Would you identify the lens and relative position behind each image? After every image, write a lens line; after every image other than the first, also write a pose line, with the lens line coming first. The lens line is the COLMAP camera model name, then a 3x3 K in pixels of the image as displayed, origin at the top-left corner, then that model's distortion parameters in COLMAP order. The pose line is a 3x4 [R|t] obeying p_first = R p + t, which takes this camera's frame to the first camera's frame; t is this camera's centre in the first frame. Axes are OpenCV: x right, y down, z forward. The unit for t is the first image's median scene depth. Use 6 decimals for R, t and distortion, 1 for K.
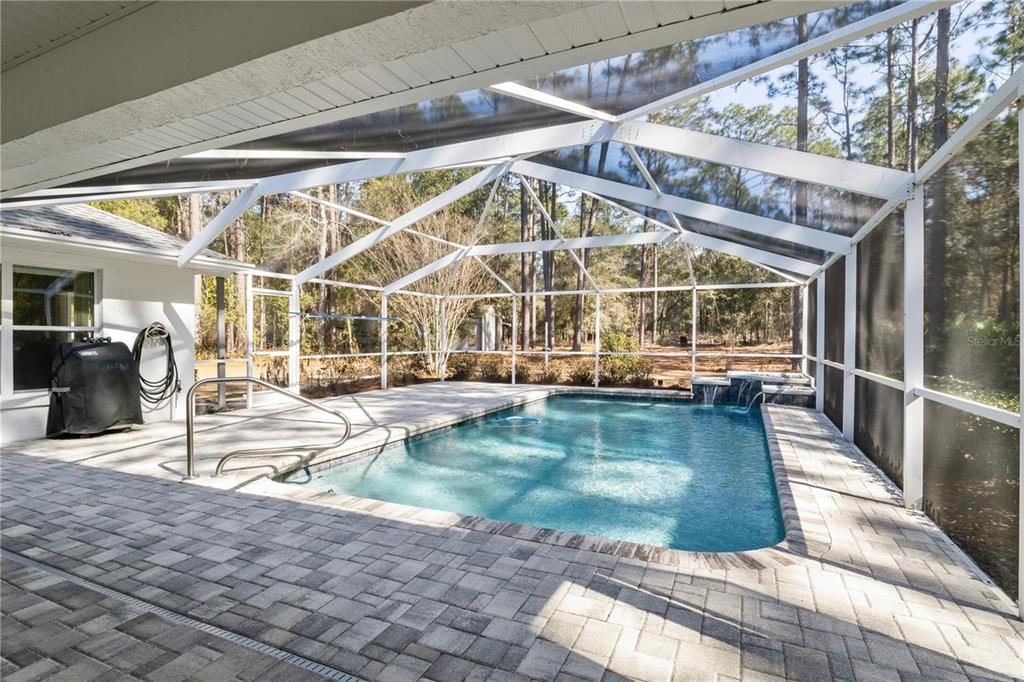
lens RADIAL K [[509.8, 0, 505.9], [0, 509.8, 342.0], [0, 0, 1]] dist [-0.007090, 0.000005]
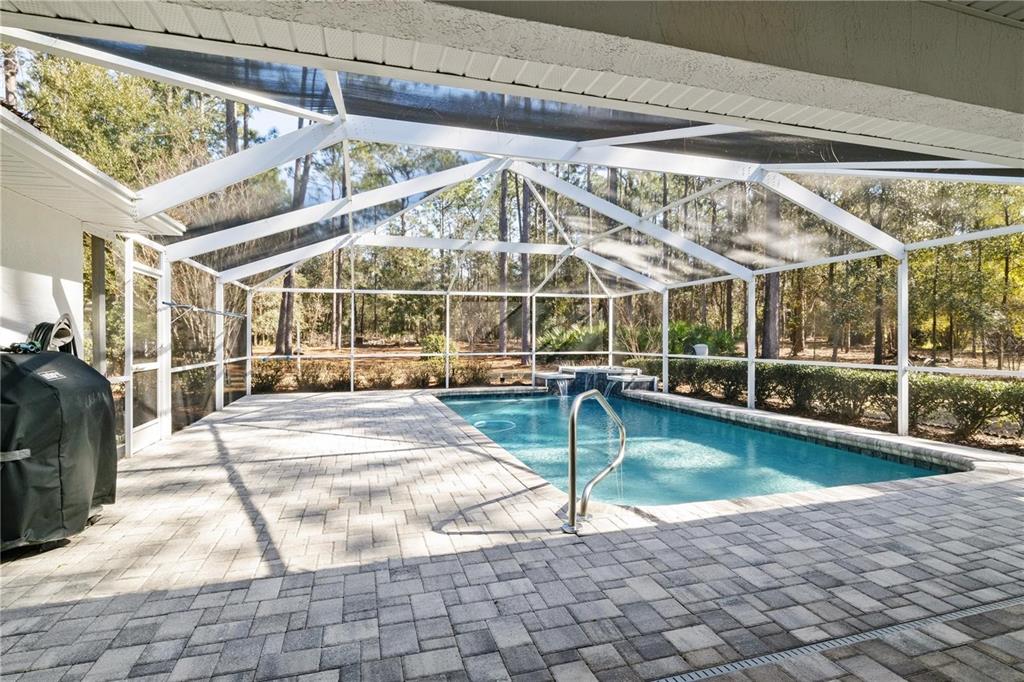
lens RADIAL K [[509.8, 0, 514.1], [0, 509.8, 339.4], [0, 0, 1]] dist [-0.007090, 0.000005]
pose [[0.753033, -0.005451, 0.657960, -0.533371], [0.010442, 0.999939, -0.003666, -0.003793], [-0.657900, 0.009631, 0.753044, 0.223056]]
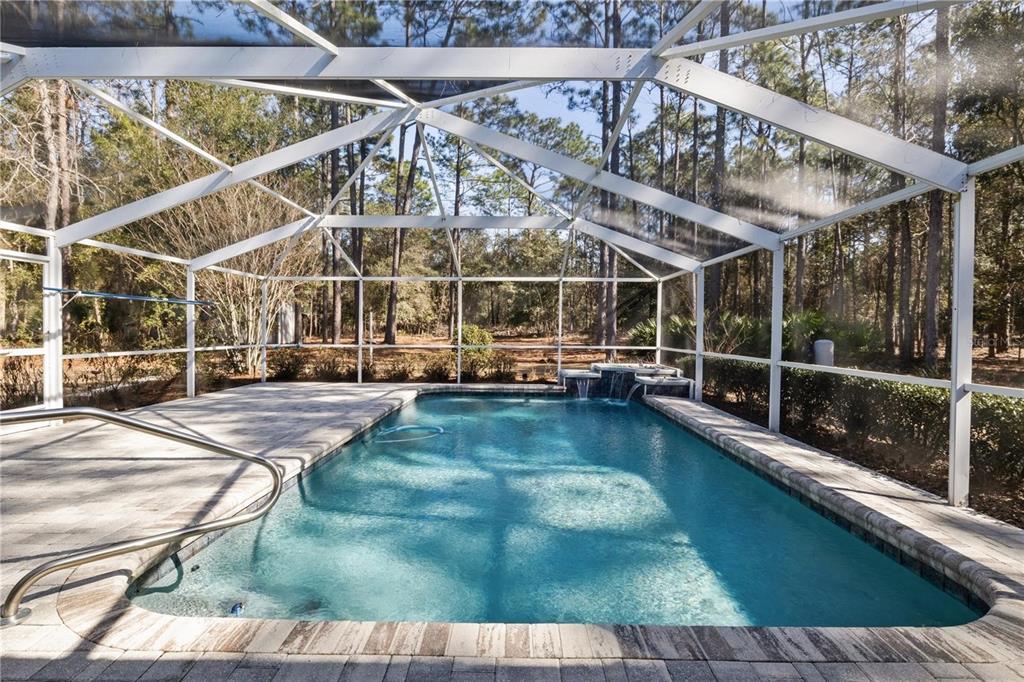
lens RADIAL K [[509.8, 0, 508.5], [0, 509.8, 337.8], [0, 0, 1]] dist [-0.007090, 0.000005]
pose [[0.914779, -0.001059, 0.403952, -0.153892], [-0.002331, 0.999966, 0.007899, -0.001135], [-0.403947, -0.008168, 0.914746, 0.180315]]
